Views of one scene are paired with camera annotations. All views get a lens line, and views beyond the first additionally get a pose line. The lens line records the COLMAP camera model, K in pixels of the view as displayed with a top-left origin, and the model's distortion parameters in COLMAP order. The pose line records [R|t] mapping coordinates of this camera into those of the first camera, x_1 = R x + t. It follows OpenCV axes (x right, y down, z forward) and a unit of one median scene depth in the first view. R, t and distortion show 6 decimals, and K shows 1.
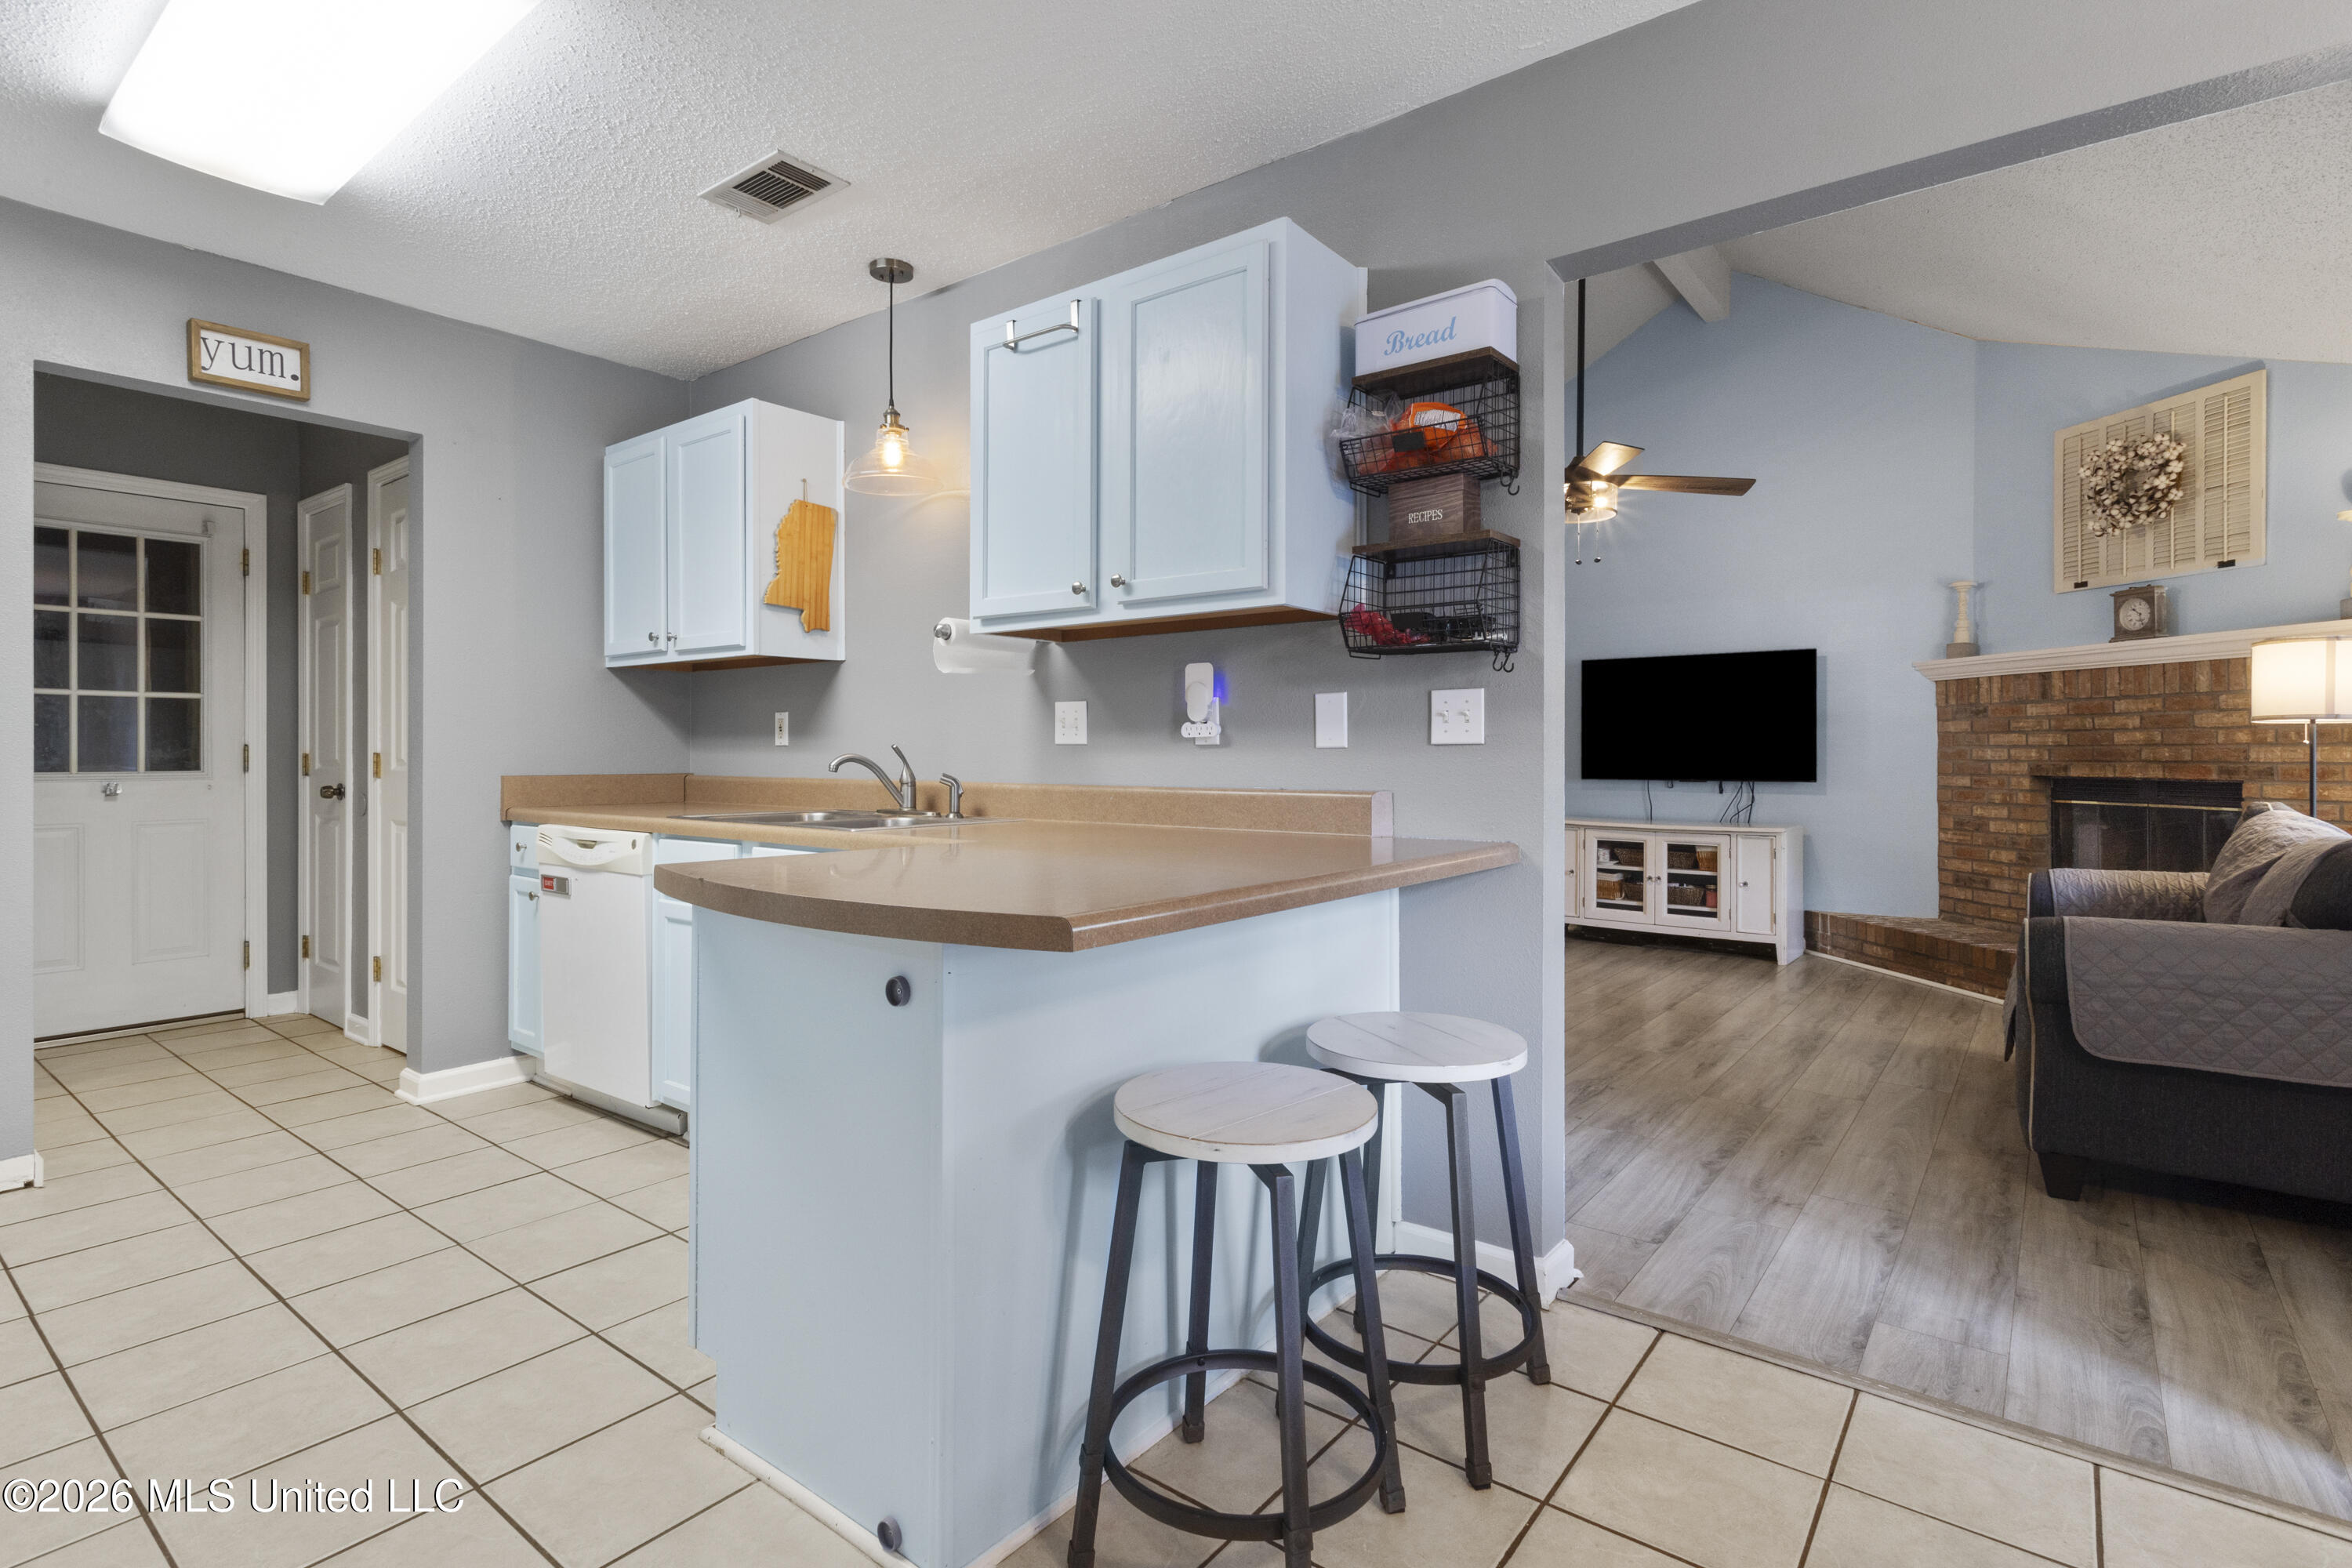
lens RADIAL K [[1138.0, 0, 1174.8], [0, 1138.0, 754.7], [0, 0, 1]] dist [0.004972, -0.000118]
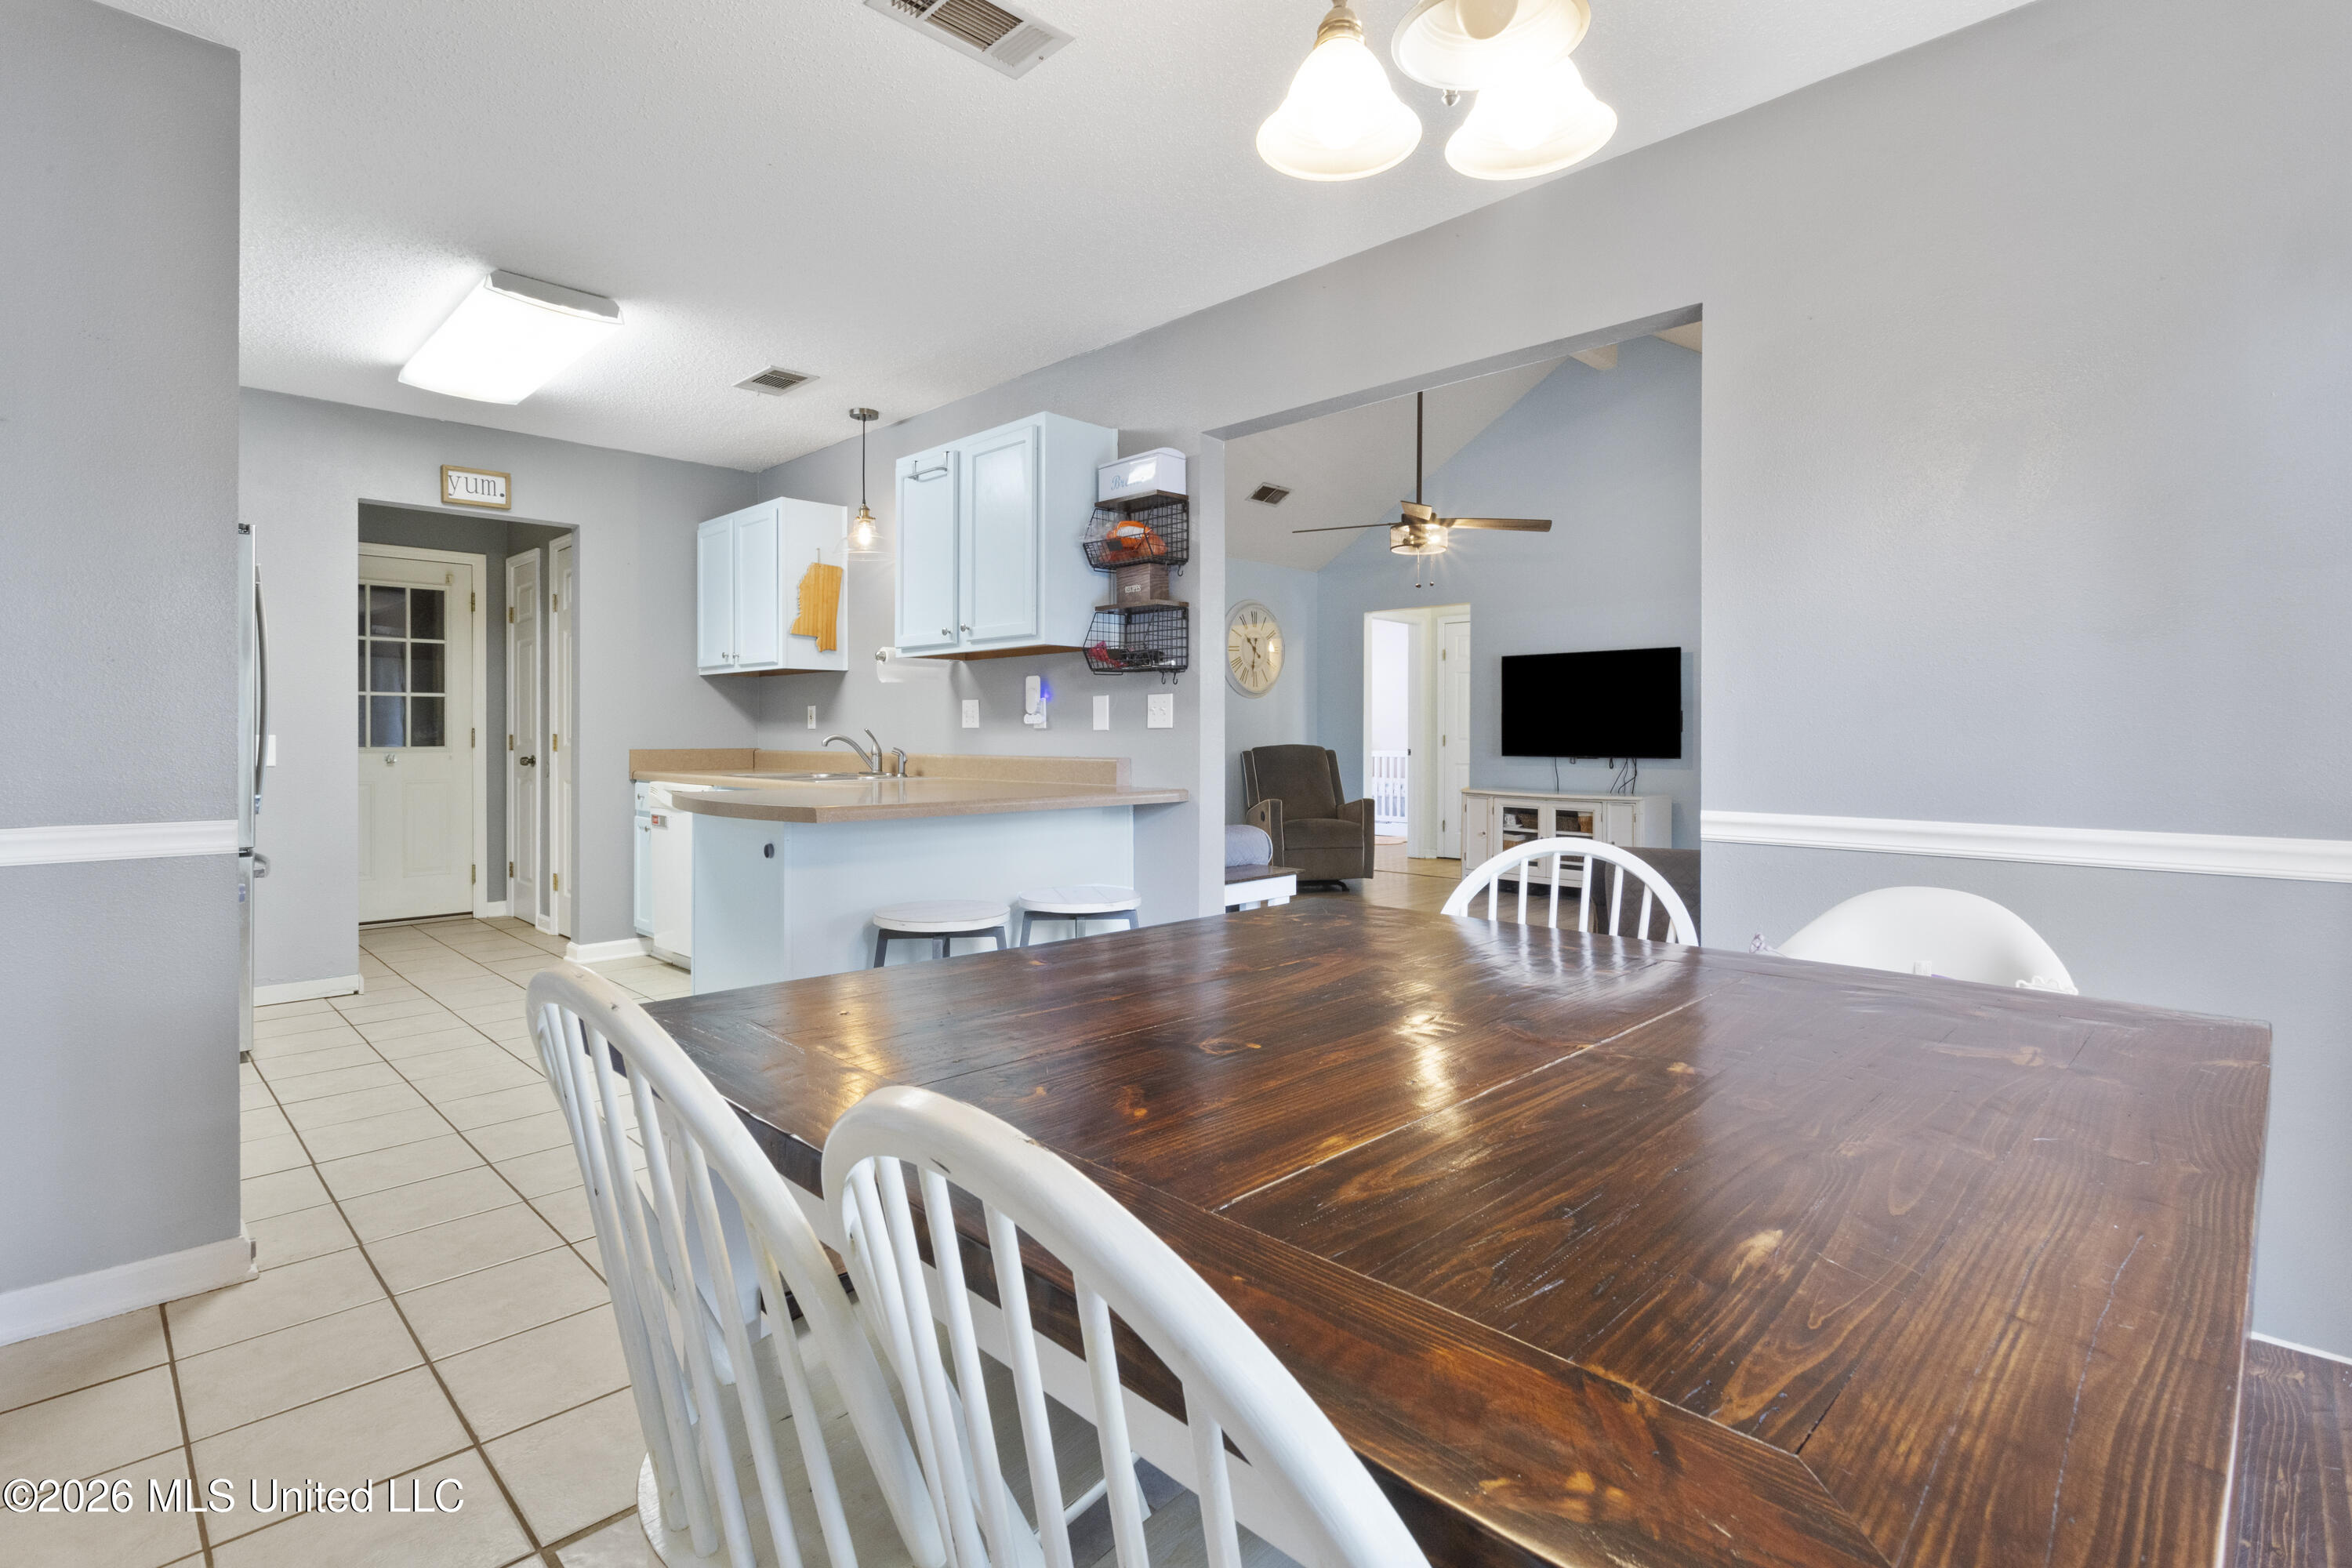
lens RADIAL K [[1121.3, 0, 1173.6], [0, 1121.3, 738.2], [0, 0, 1]] dist [0.000099, 0.000002]
pose [[0.992416, 0.000127, -0.122922, 0.251972], [0.000034, 0.999999, 0.001312, 0.001708], [0.122922, -0.001306, 0.992416, -0.313569]]
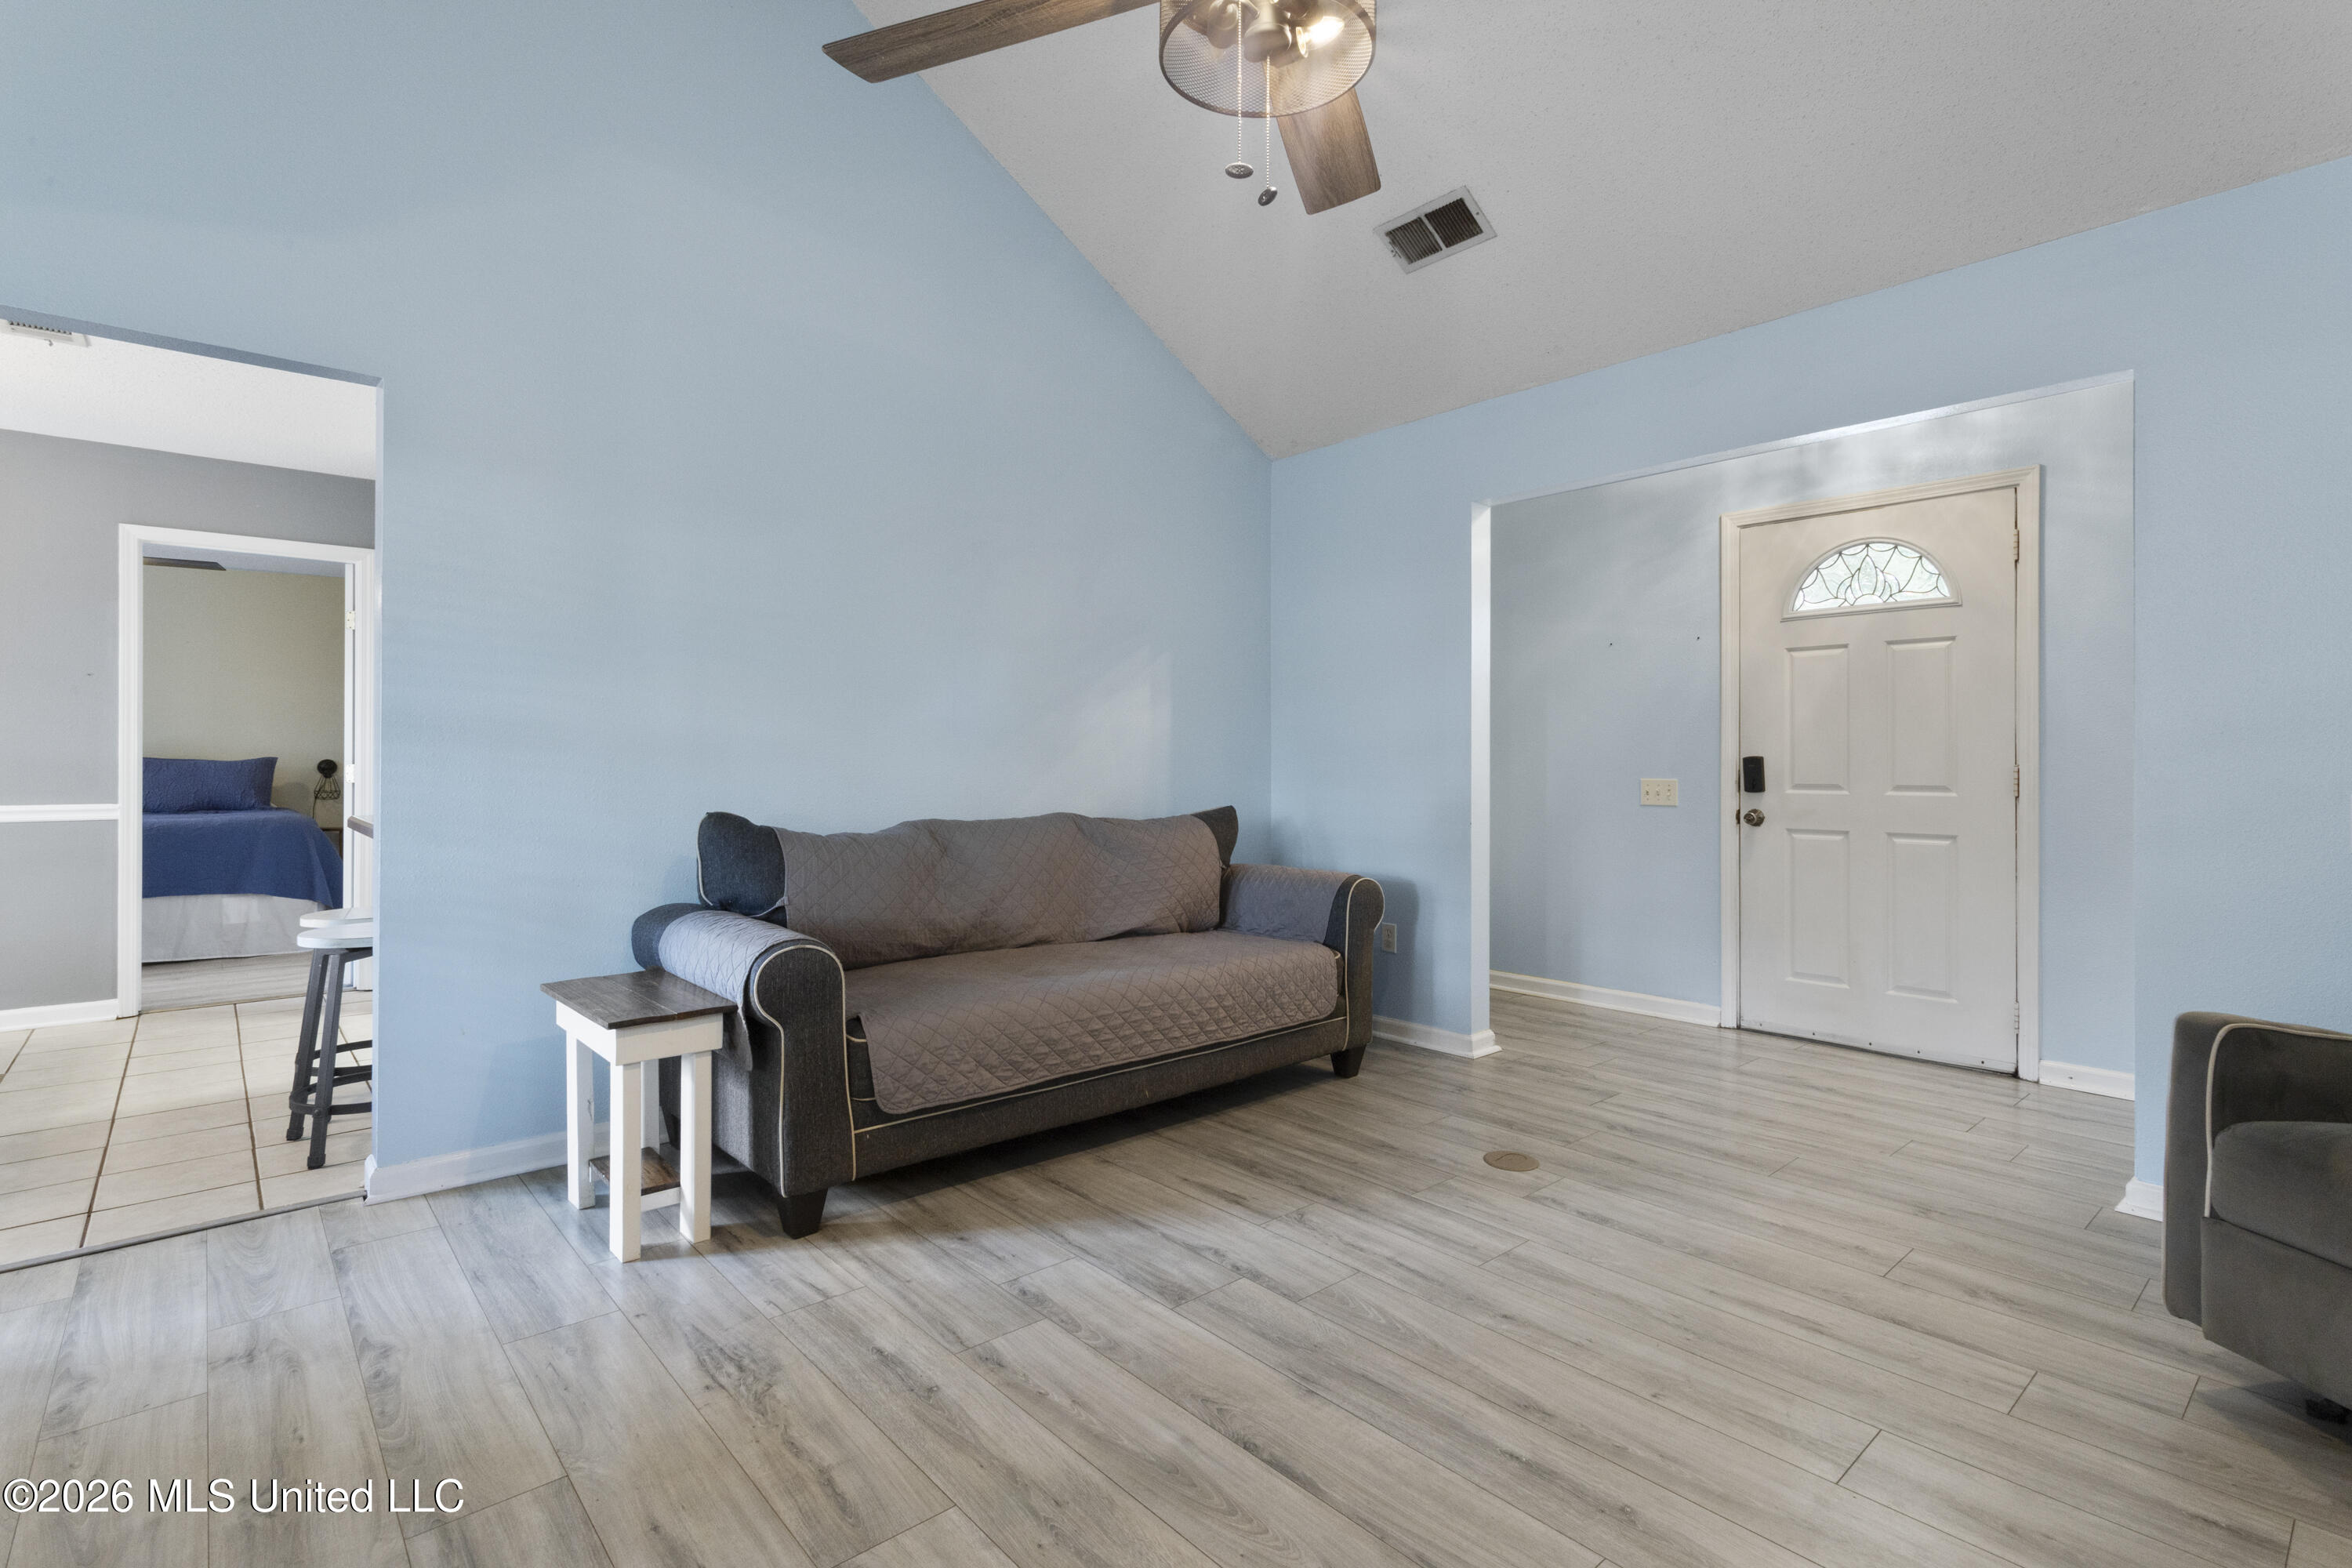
lens RADIAL K [[1106.6, 0, 1168.2], [0, 1106.6, 759.5], [0, 0, 1]] dist [0.002606, -0.000075]
pose [[-0.190281, -0.005526, -0.981714, 0.721306], [-0.002090, 0.999984, -0.005223, -0.002206], [0.981727, 0.001058, -0.190290, 1.102944]]
